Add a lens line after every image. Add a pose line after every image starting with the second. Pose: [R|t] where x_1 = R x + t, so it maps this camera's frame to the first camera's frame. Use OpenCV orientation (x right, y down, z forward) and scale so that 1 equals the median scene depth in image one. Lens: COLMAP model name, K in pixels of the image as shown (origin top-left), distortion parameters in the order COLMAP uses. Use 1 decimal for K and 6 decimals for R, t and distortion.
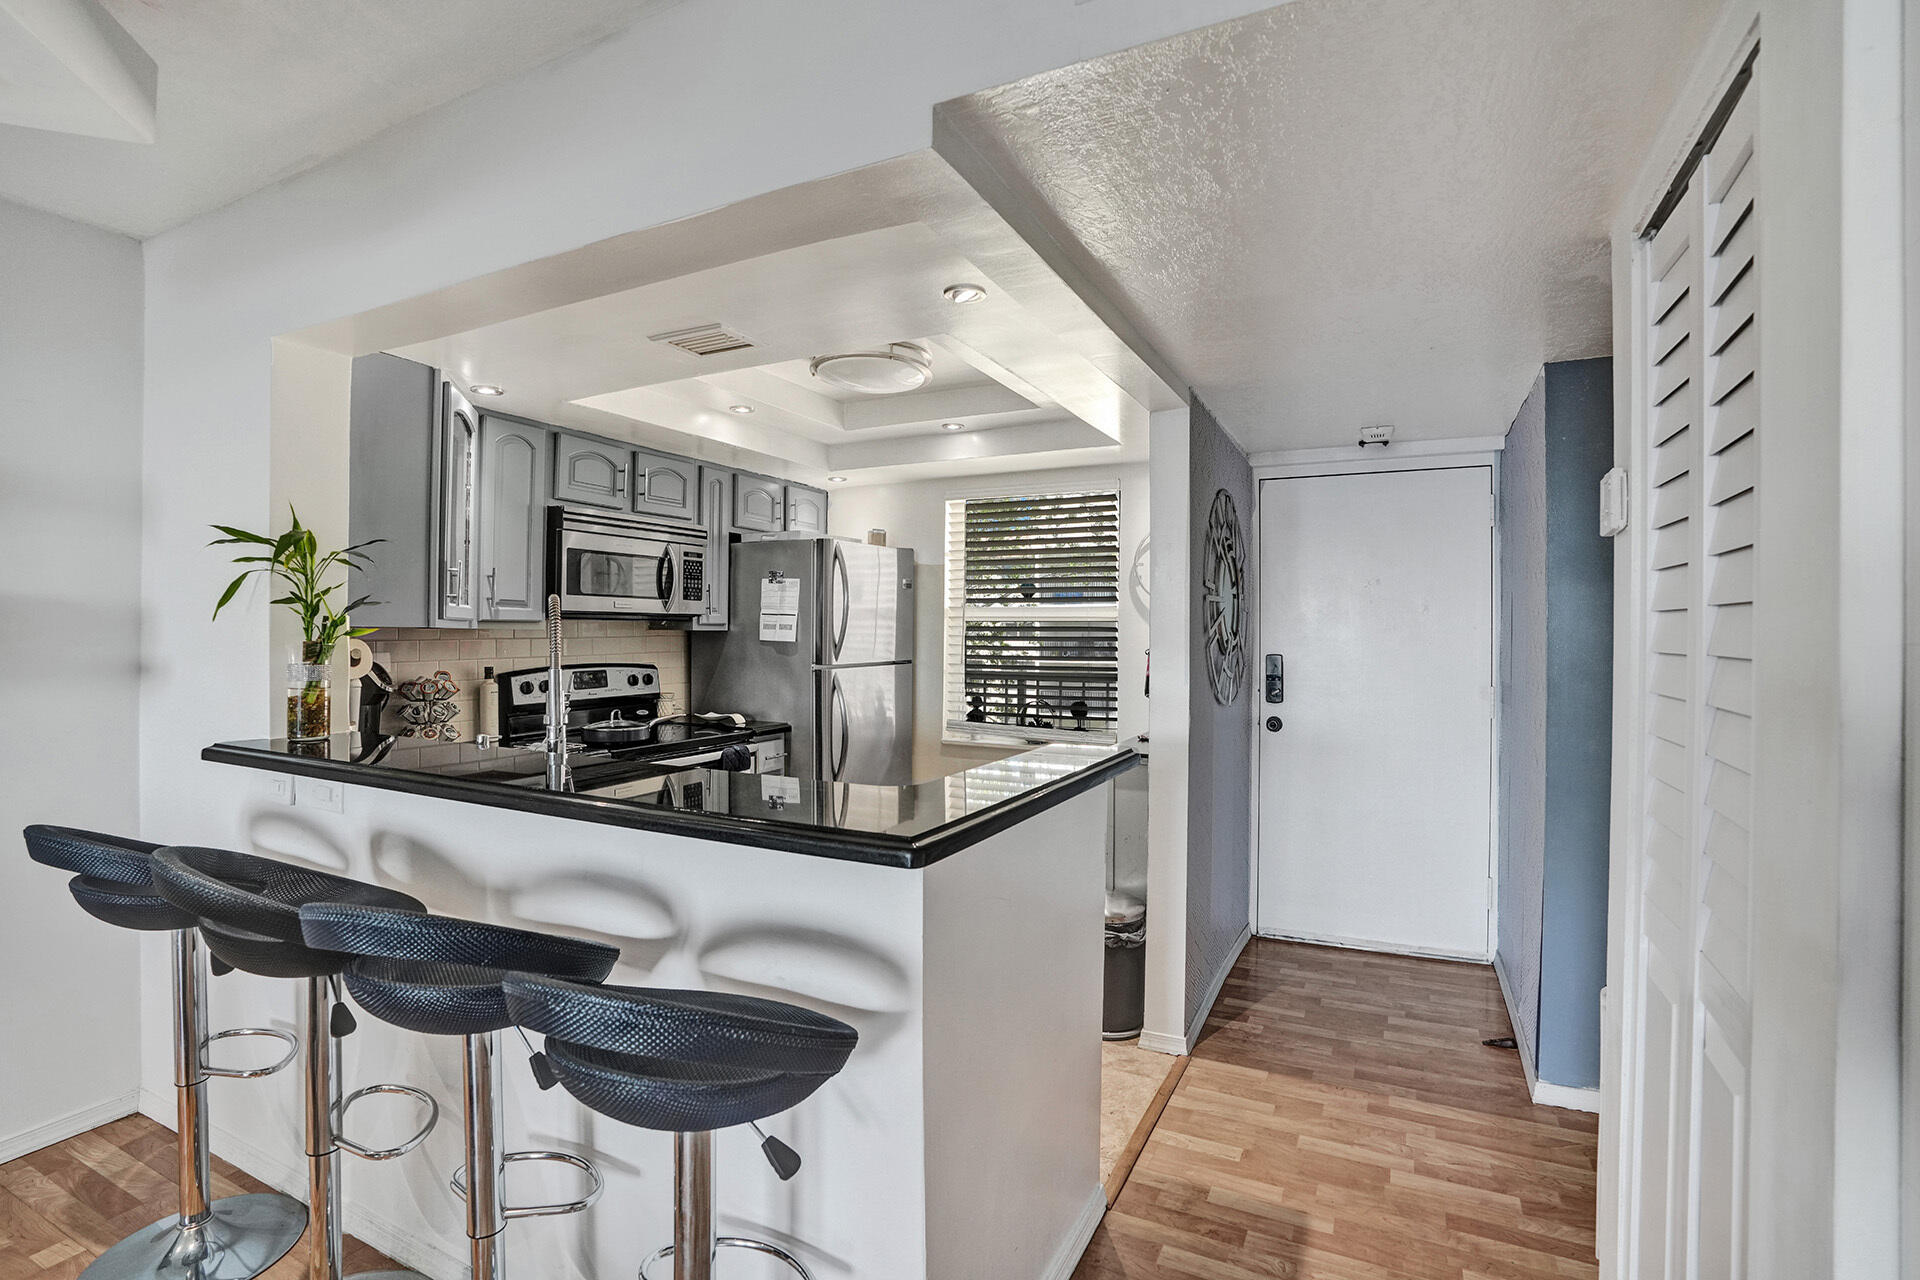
lens RADIAL K [[905.0, 0, 955.8], [0, 905.0, 633.5], [0, 0, 1]] dist [-0.046332, 0.011638]
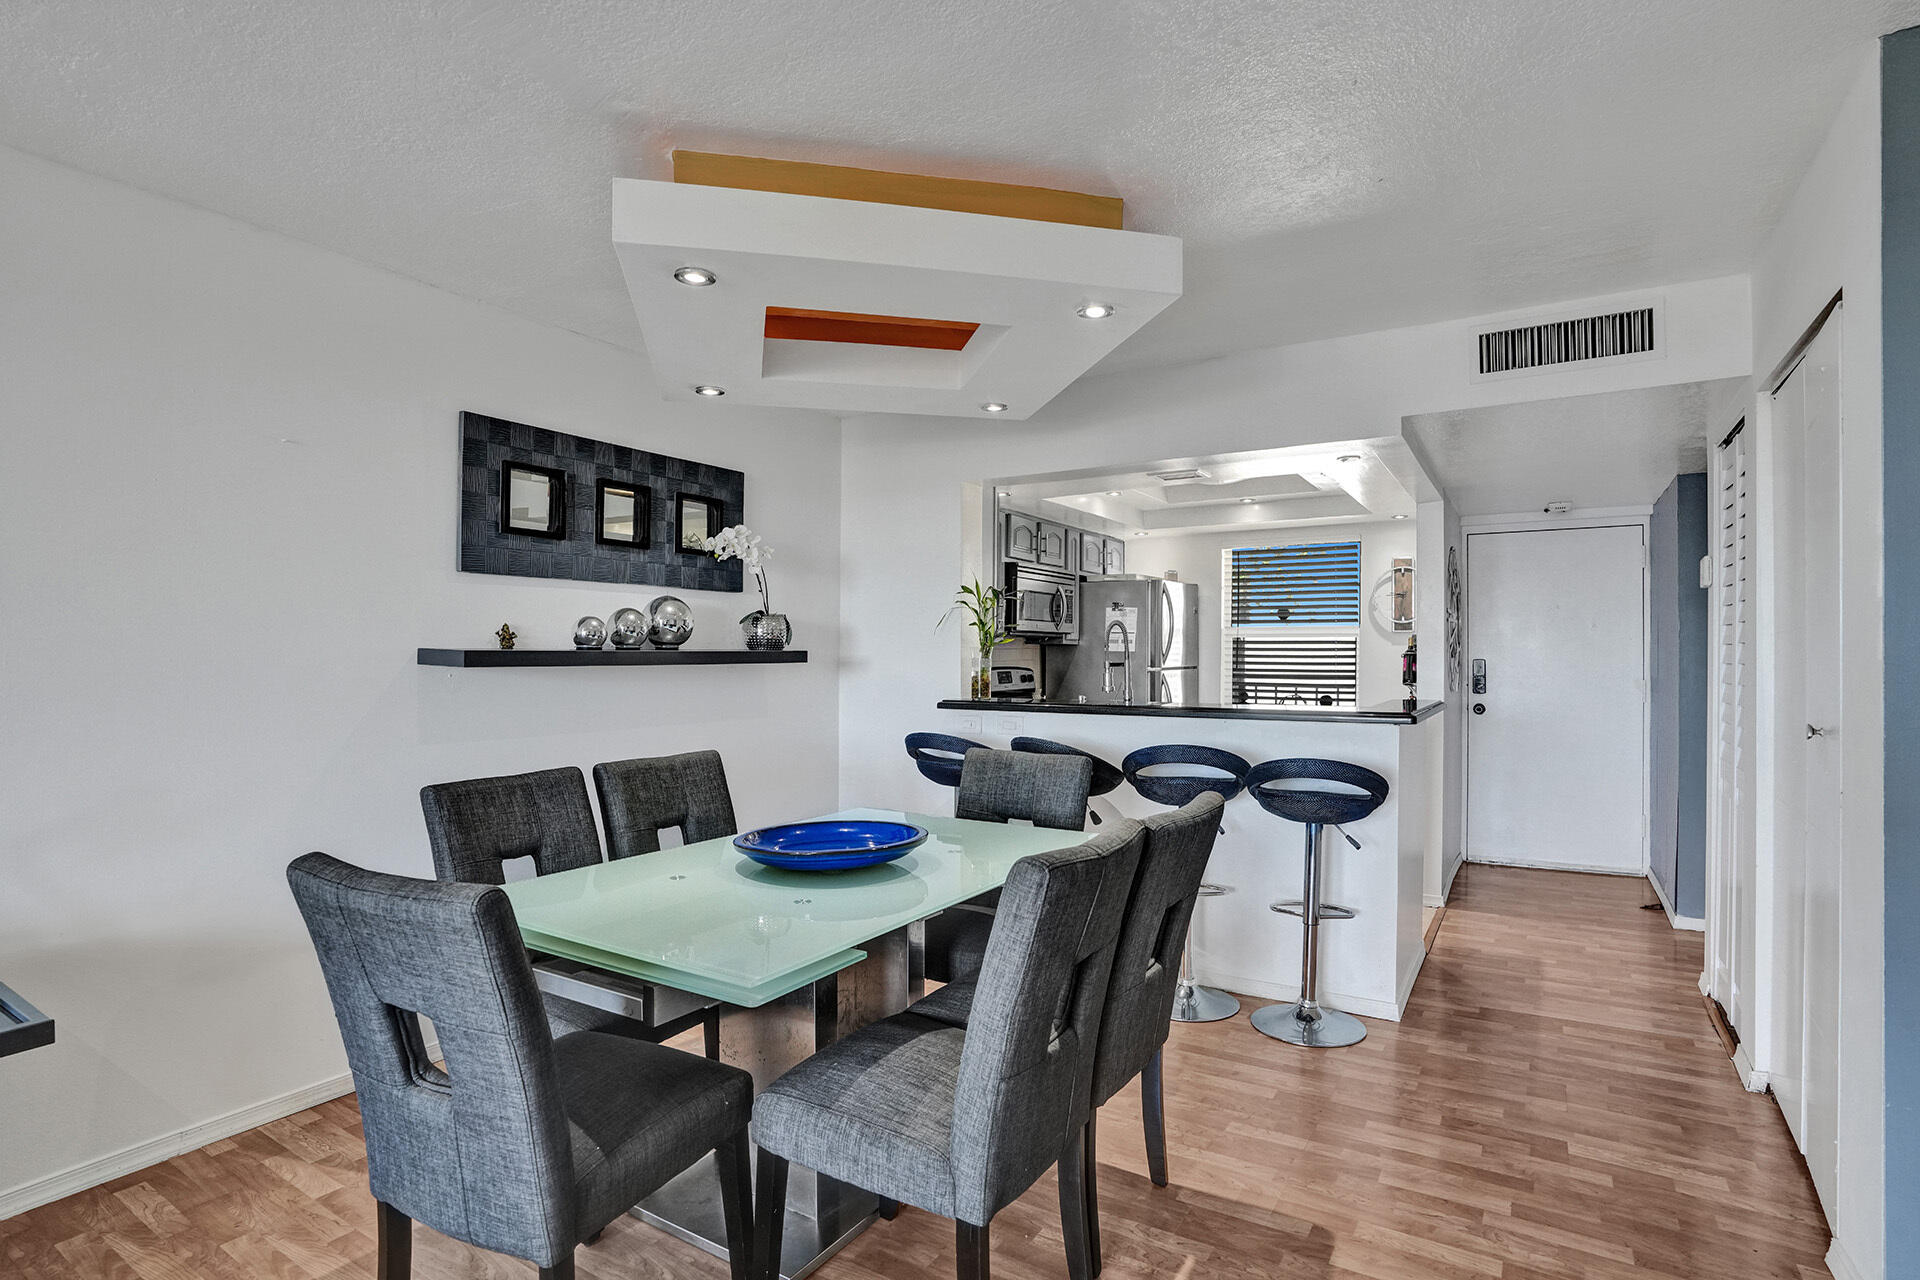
lens RADIAL K [[952.2, 0, 964.8], [0, 952.2, 655.2], [0, 0, 1]] dist [-0.028468, 0.002822]
pose [[0.996409, -0.003261, -0.084610, -0.324877], [0.003133, 0.999994, -0.001643, 0.017097], [0.084615, 0.001372, 0.996413, -0.542336]]
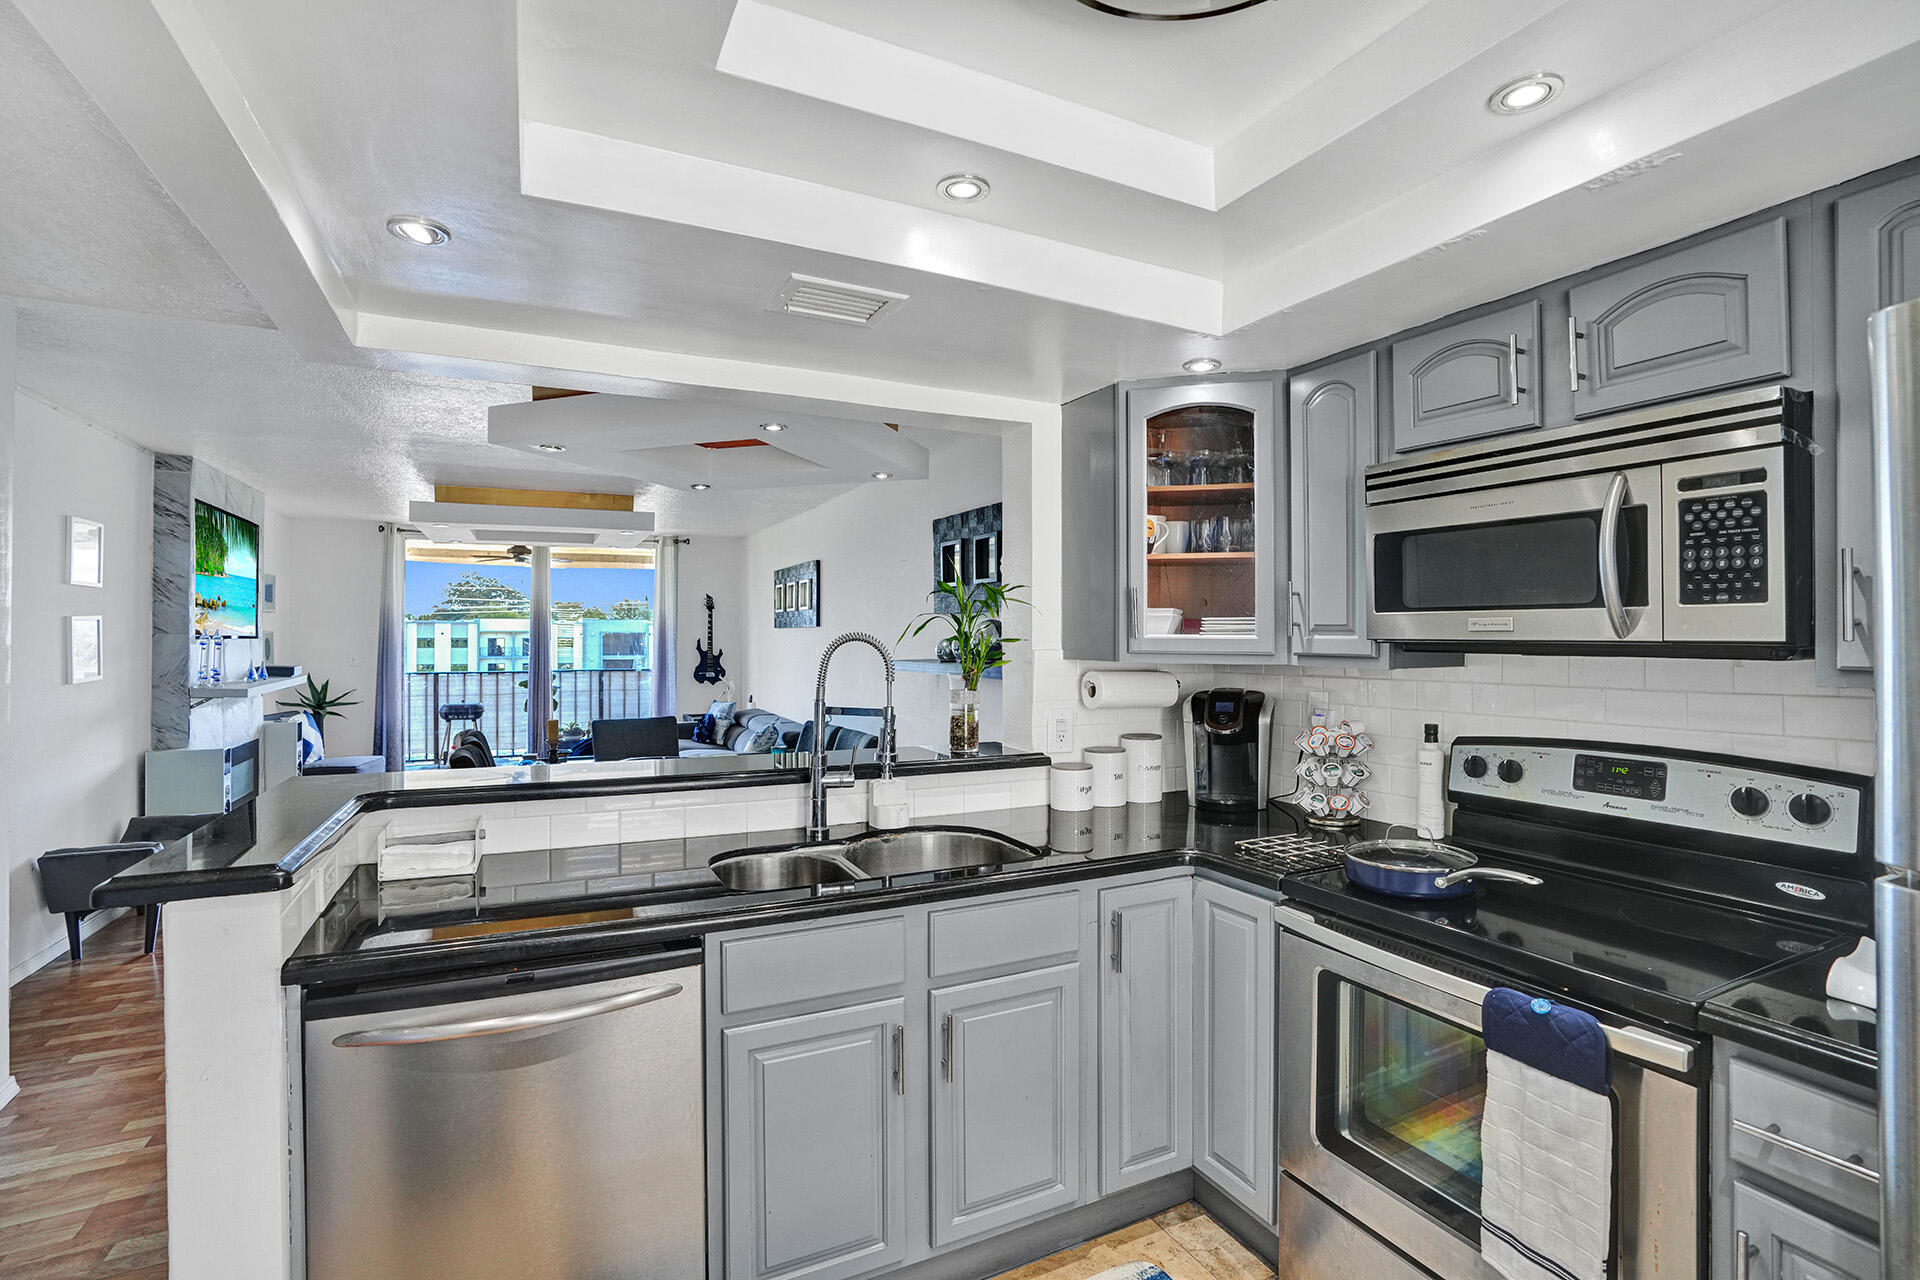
lens RADIAL K [[900.4, 0, 948.9], [0, 900.4, 630.8], [0, 0, 1]] dist [-0.050751, 0.020746]
pose [[-0.601812, -0.006684, -0.798610, 0.181654], [-0.003886, 0.999978, -0.005441, -0.022619], [0.798629, -0.000171, -0.601824, 0.953742]]
